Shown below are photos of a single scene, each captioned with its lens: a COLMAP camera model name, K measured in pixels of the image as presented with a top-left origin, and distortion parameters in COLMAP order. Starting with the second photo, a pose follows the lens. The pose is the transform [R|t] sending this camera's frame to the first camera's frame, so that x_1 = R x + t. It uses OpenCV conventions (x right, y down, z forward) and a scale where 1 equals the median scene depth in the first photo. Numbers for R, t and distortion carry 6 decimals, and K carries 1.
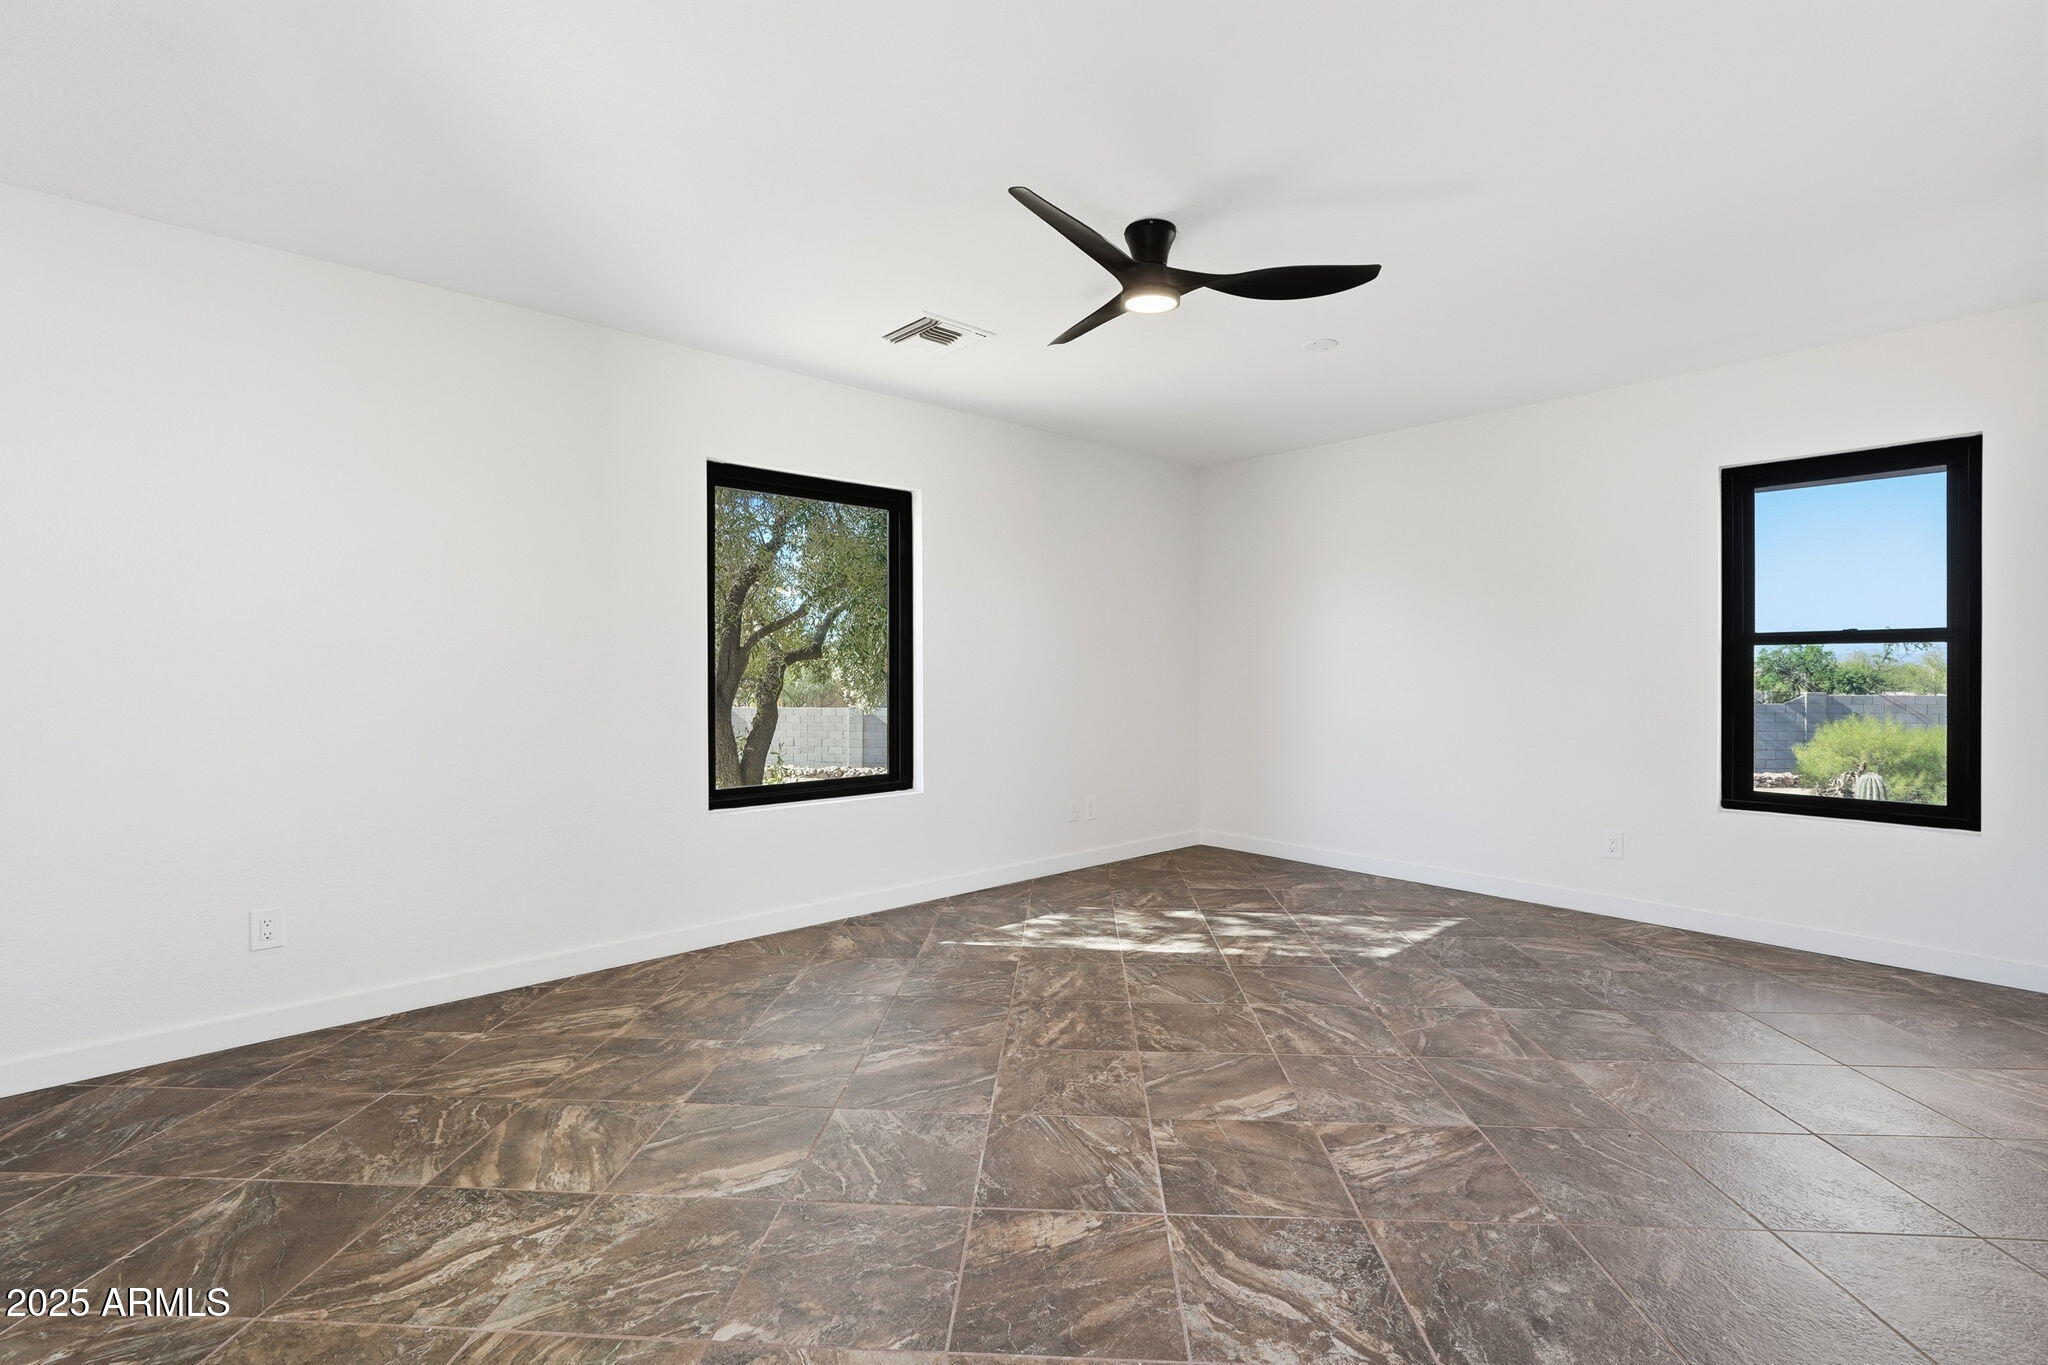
lens RADIAL K [[924.0, 0, 1014.4], [0, 924.0, 672.8], [0, 0, 1]] dist [-0.003169, 0.000033]
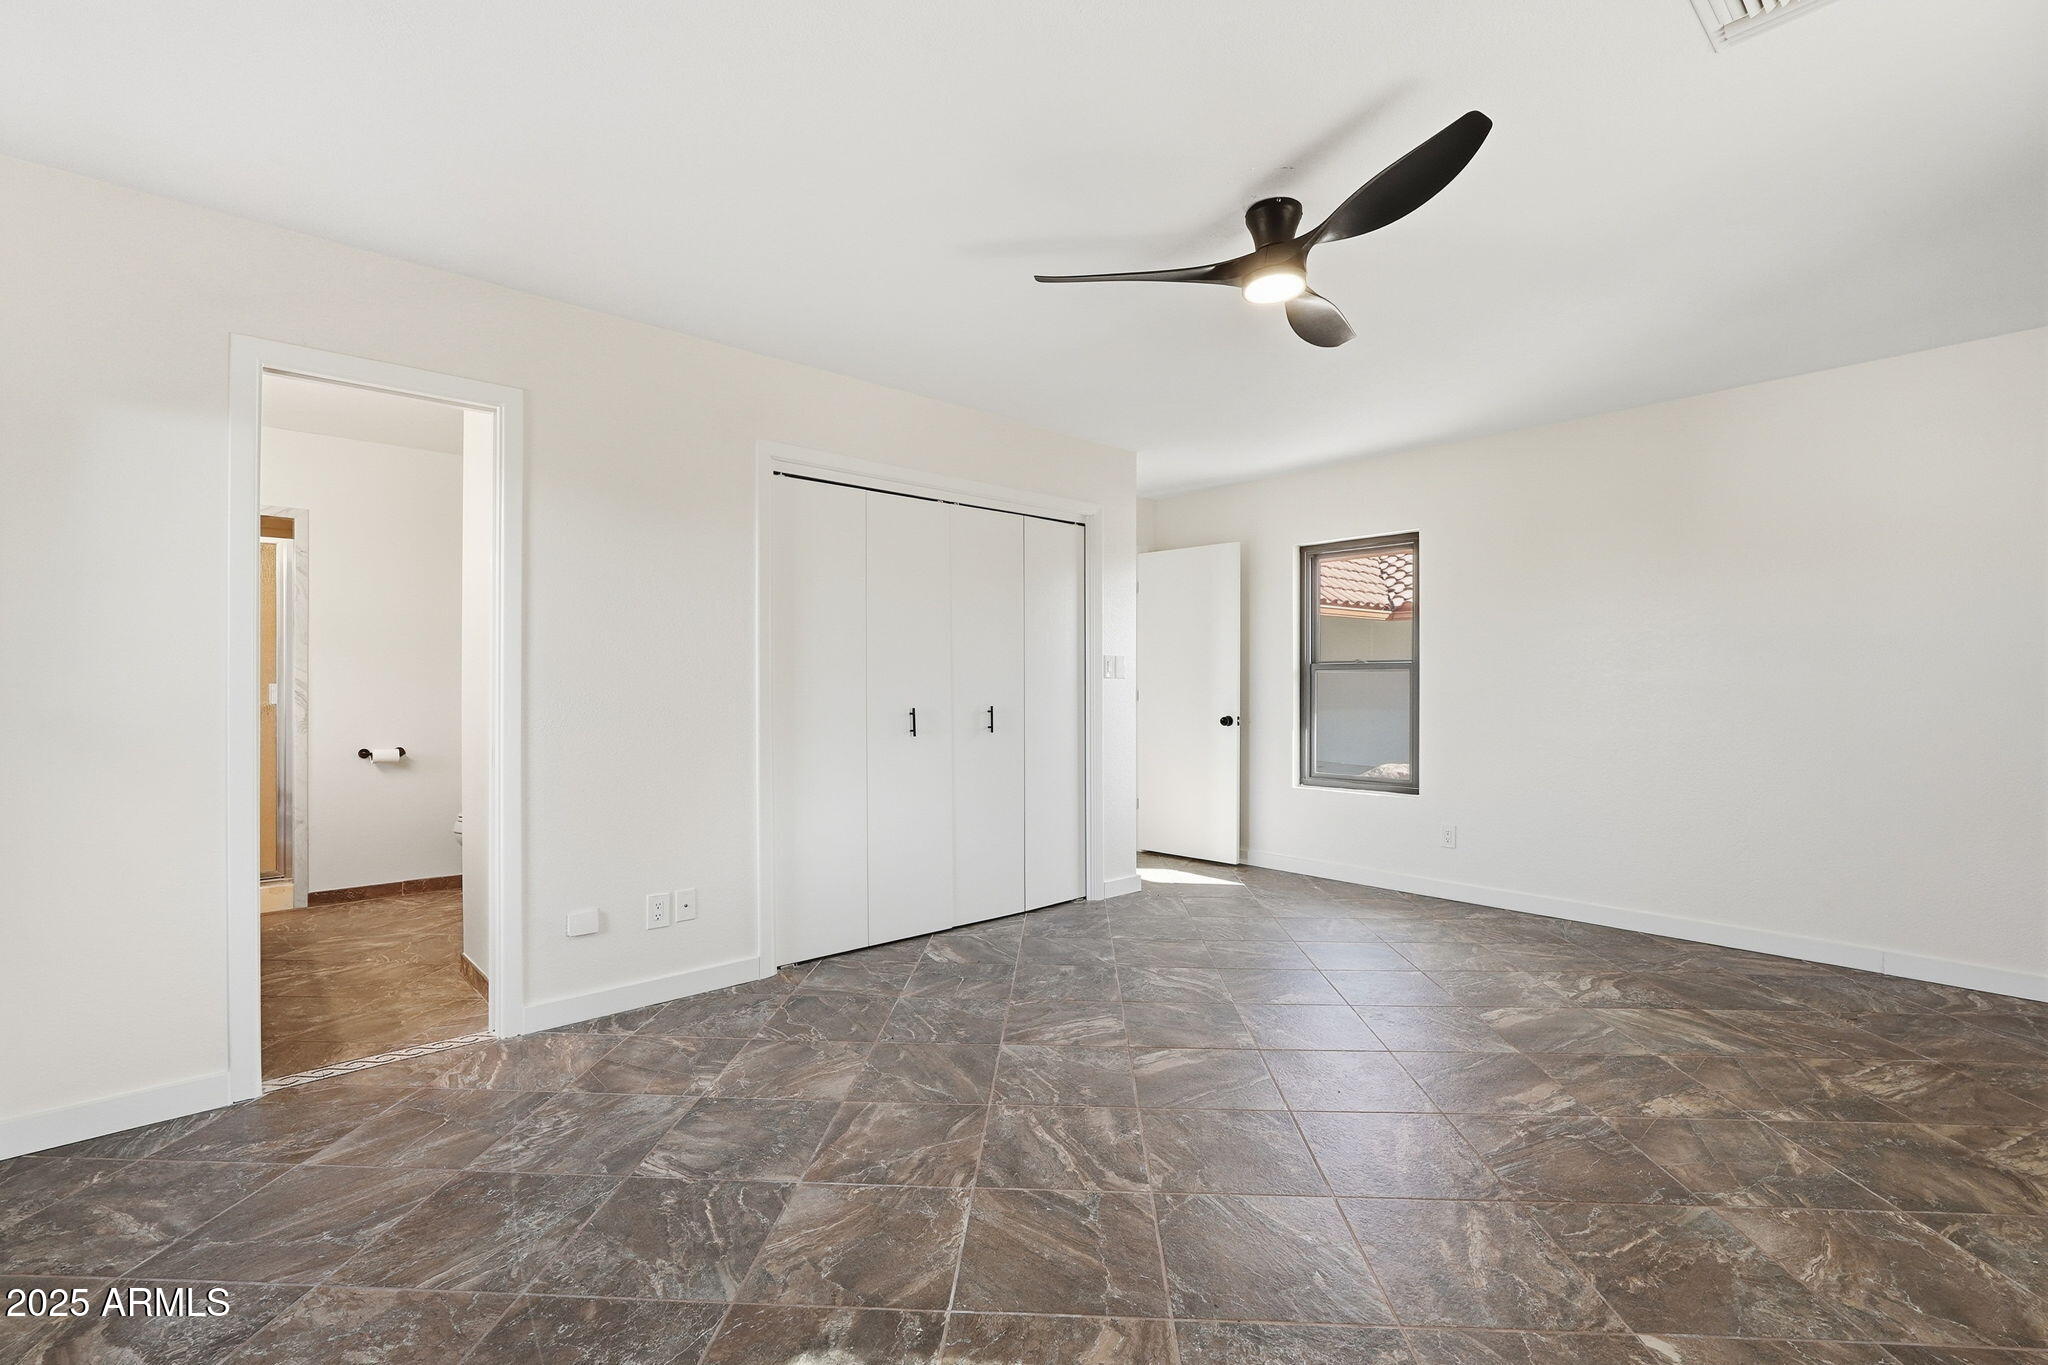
lens RADIAL K [[924.0, 0, 1014.4], [0, 924.0, 672.8], [0, 0, 1]] dist [-0.003169, 0.000033]
pose [[-0.999994, 0.001375, -0.003048, 0.438675], [0.001398, 0.999971, -0.007532, -0.012880], [0.003037, -0.007536, -0.999967, 2.064676]]
